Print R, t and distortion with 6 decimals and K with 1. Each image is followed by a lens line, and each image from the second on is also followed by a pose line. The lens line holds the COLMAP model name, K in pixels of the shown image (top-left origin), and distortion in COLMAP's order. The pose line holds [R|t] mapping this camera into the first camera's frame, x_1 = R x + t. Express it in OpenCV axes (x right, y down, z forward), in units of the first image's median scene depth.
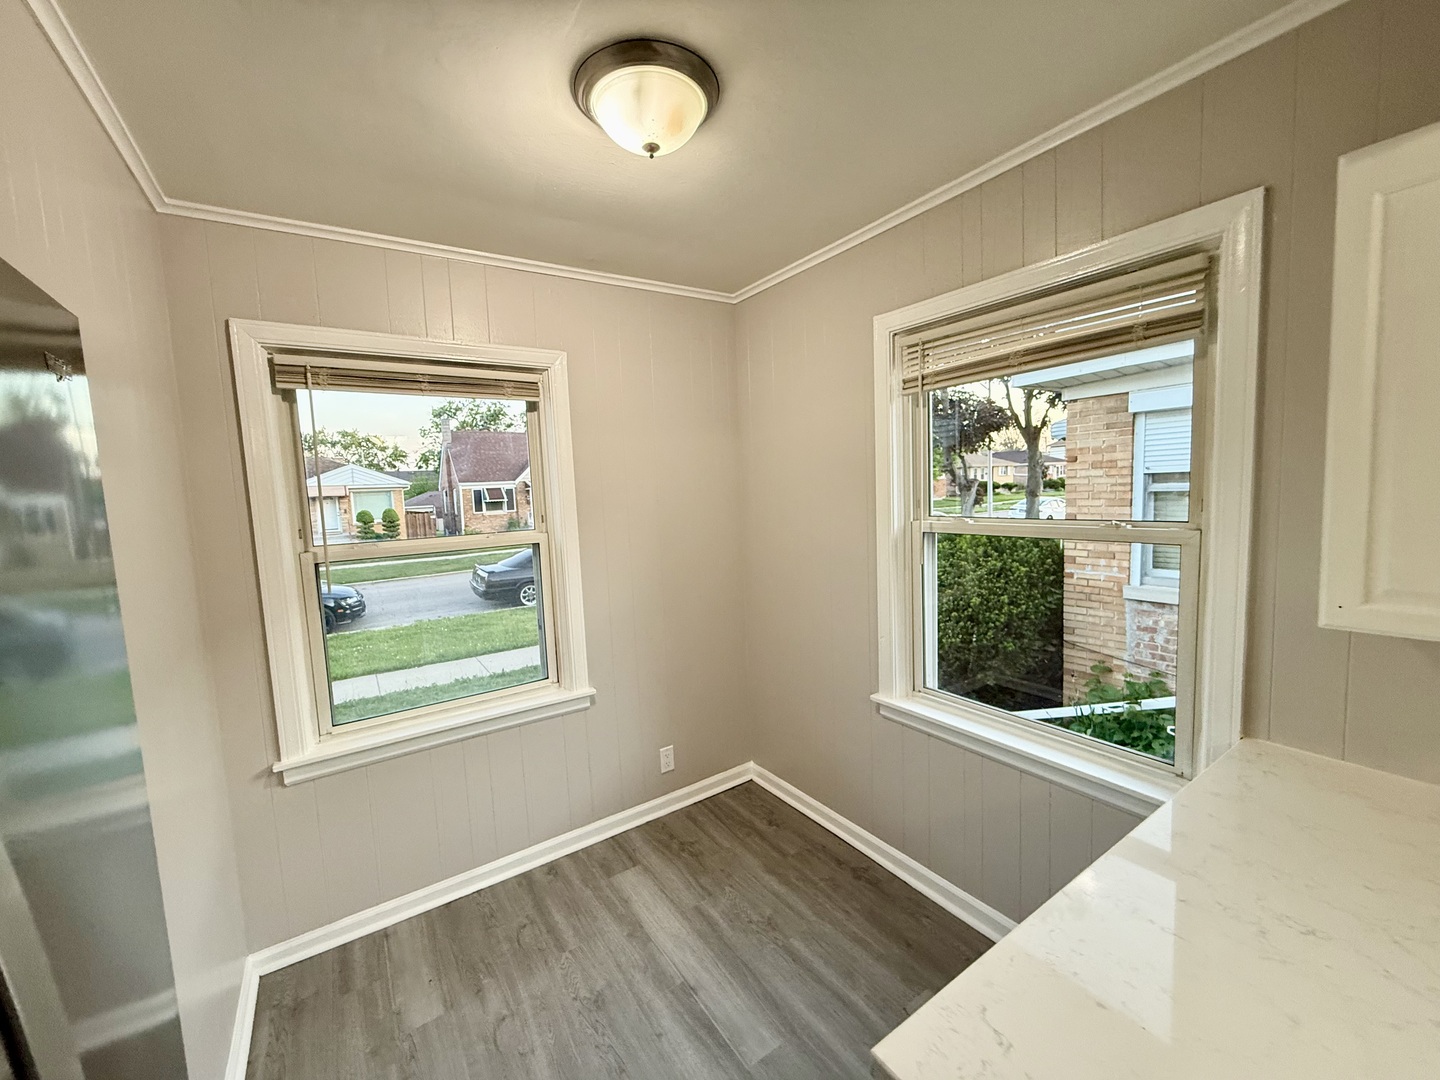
lens RADIAL K [[571.9, 0, 715.2], [0, 571.9, 538.6], [0, 0, 1]] dist [-0.000469, 0.000357]
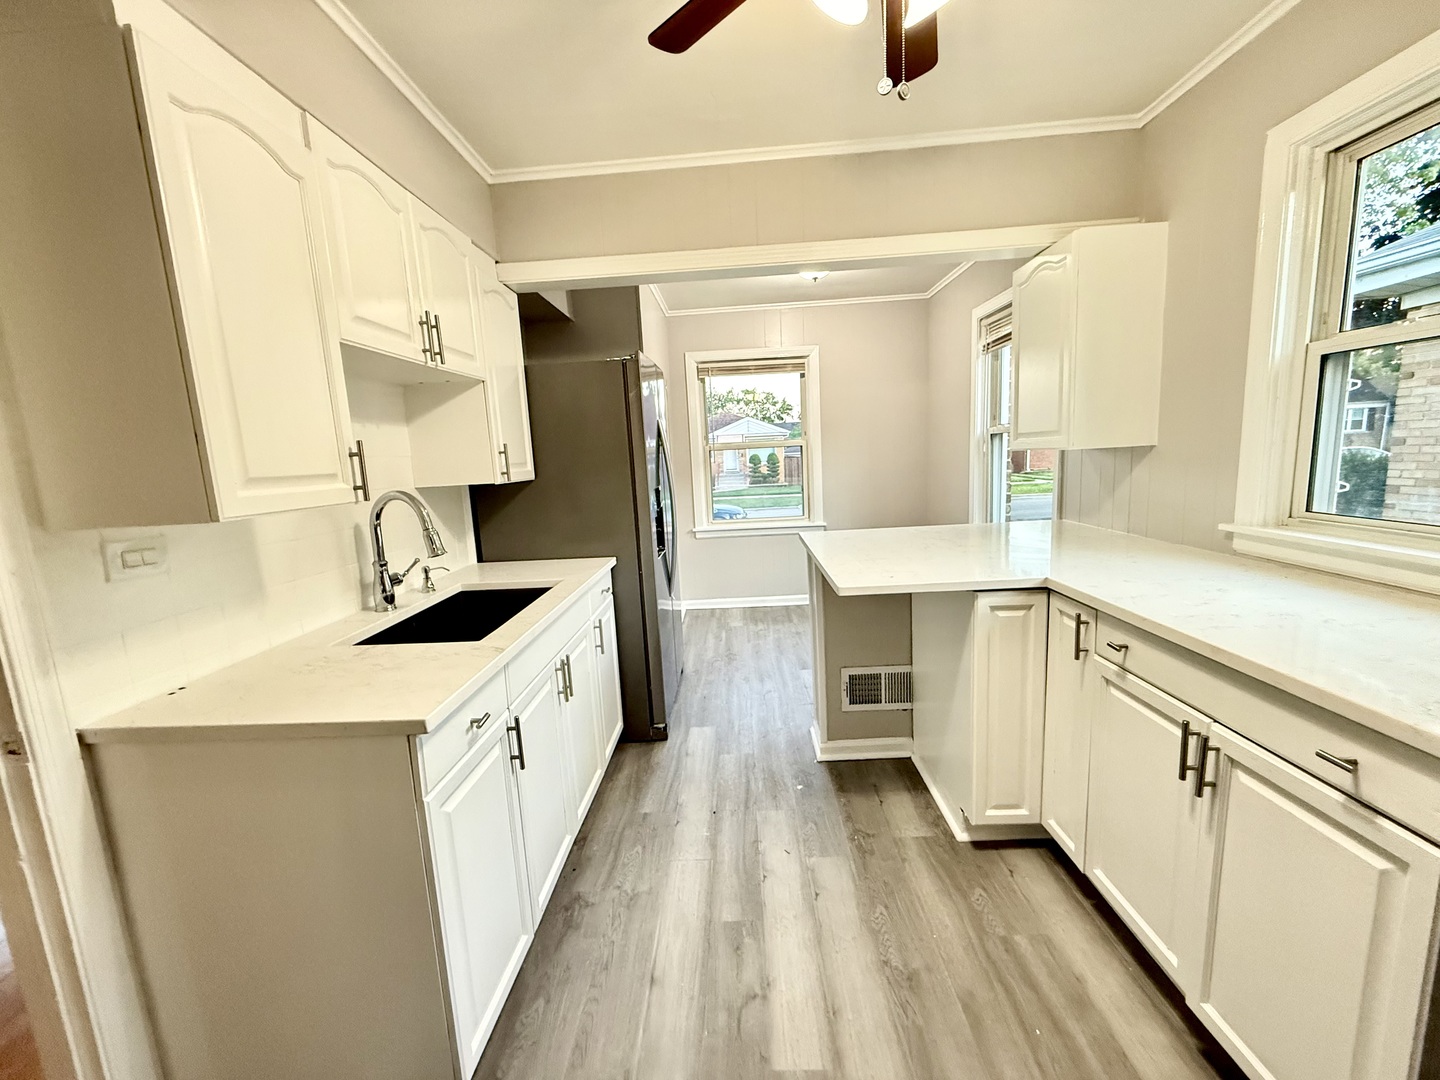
lens RADIAL K [[571.9, 0, 716.5], [0, 571.9, 534.9], [0, 0, 1]] dist [-0.000469, 0.000357]
pose [[0.812053, 0.084840, -0.577384, 0.278805], [-0.037231, 0.994892, 0.093825, 0.063520], [0.582395, -0.054695, 0.811064, -0.357344]]
